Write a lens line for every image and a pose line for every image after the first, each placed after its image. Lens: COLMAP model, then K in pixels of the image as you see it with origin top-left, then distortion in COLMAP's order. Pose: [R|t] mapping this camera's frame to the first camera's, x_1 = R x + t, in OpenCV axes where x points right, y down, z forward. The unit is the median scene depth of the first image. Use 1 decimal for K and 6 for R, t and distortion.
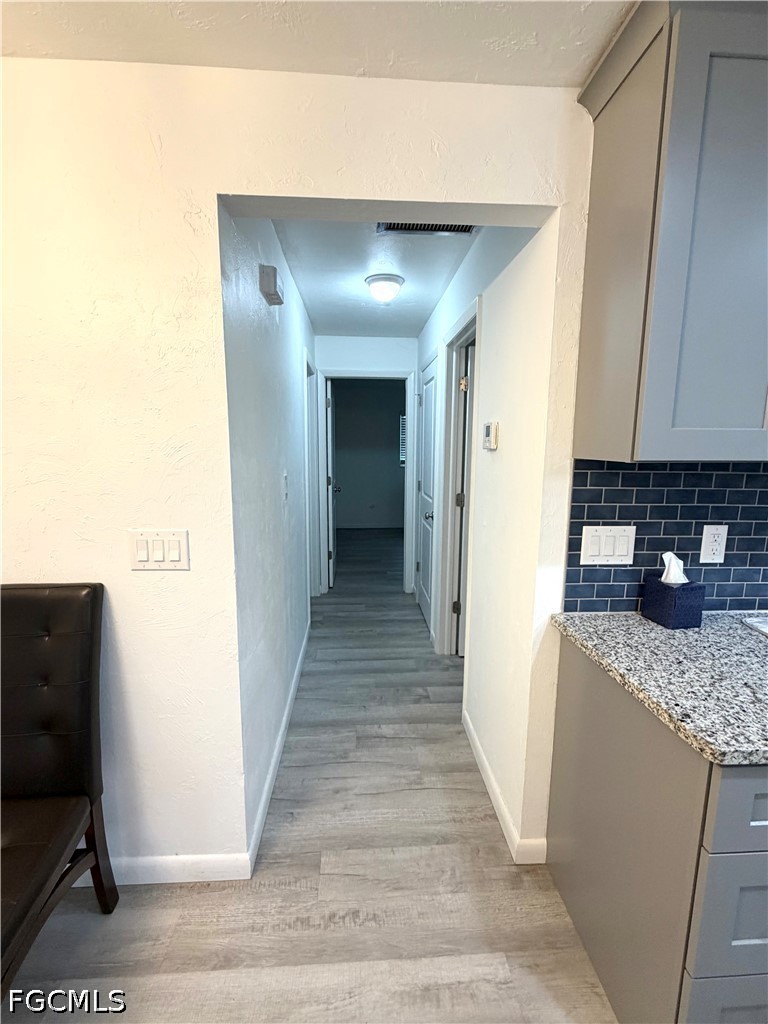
lens RADIAL K [[445.8, 0, 384.0], [0, 445.8, 512.0], [0, 0, 1]] dist [-0.000720, 0.000881]
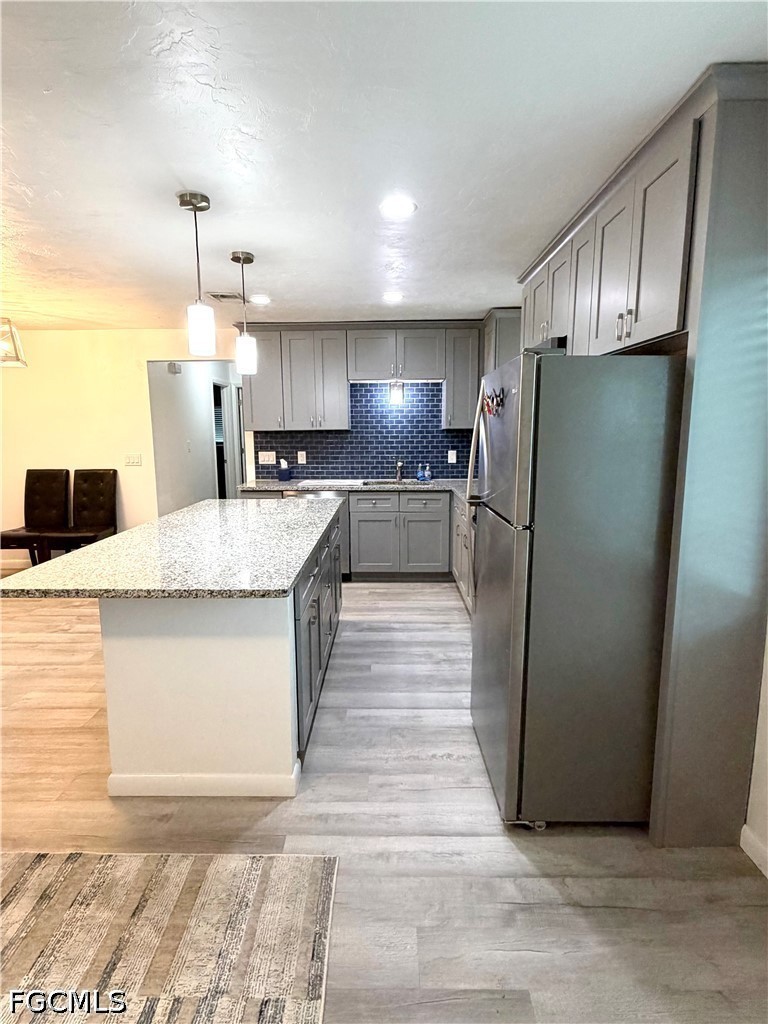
lens RADIAL K [[548.3, 0, 381.2], [0, 548.3, 512.5], [0, 0, 1]] dist [0.000002, 0.000699]
pose [[0.997581, -0.004936, -0.069337, 1.617151], [0.004922, 0.999988, -0.000378, 0.480772], [0.069338, 0.000036, 0.997593, -2.936667]]
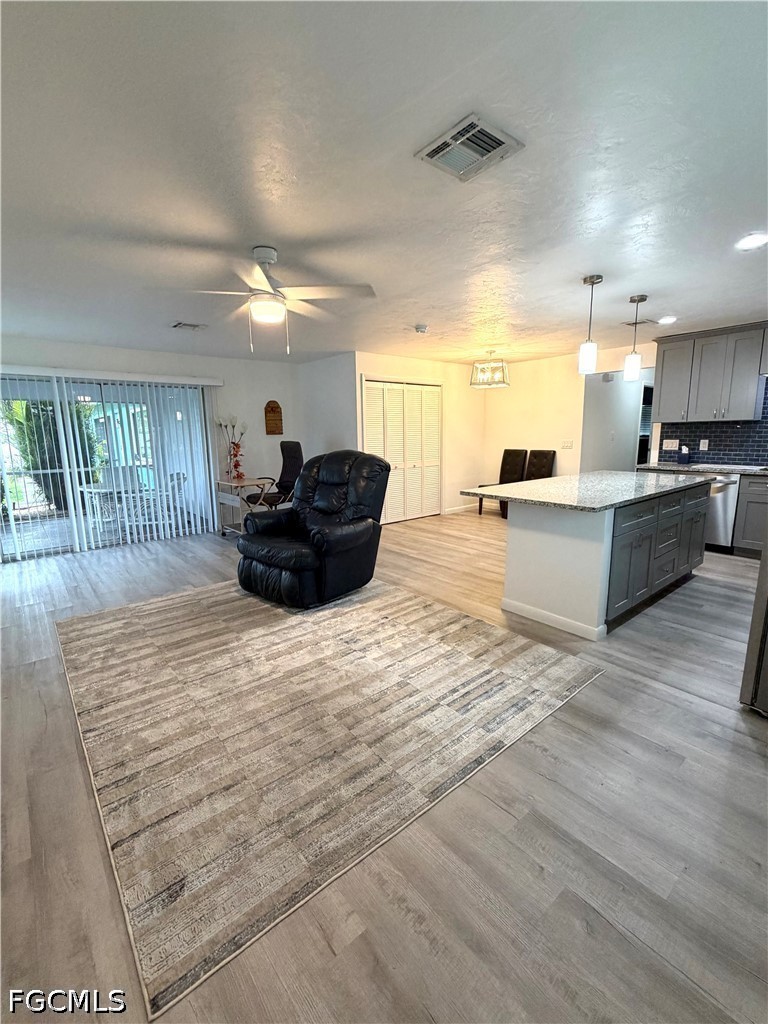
lens RADIAL K [[445.8, 0, 384.0], [0, 445.8, 512.0], [0, 0, 1]] dist [-0.000720, 0.000881]
pose [[0.593917, 0.125461, -0.794684, 2.248159], [-0.101182, 0.991571, 0.080925, 0.615020], [0.798138, 0.032345, 0.601605, -3.464665]]
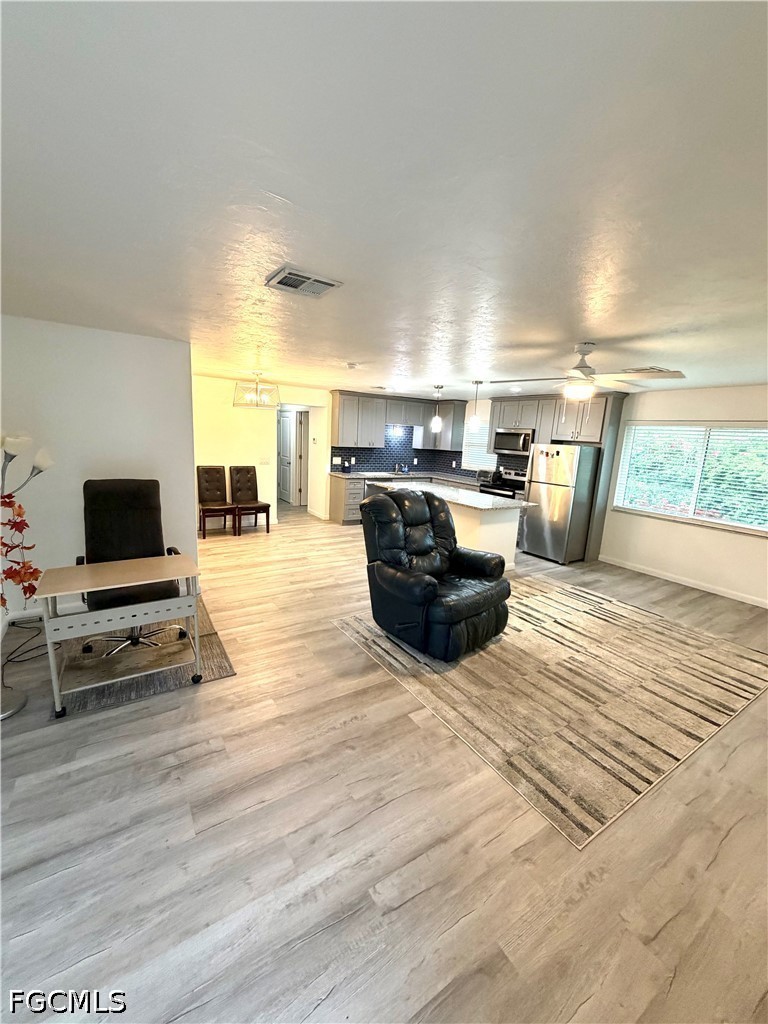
lens RADIAL K [[406.7, 0, 382.2], [0, 406.7, 509.0], [0, 0, 1]] dist [0.001772, -0.000202]
pose [[0.871046, -0.052964, 0.488337, -1.710678], [0.031311, 0.998135, 0.052406, 0.464501], [-0.490202, -0.030358, 0.871080, -4.168769]]
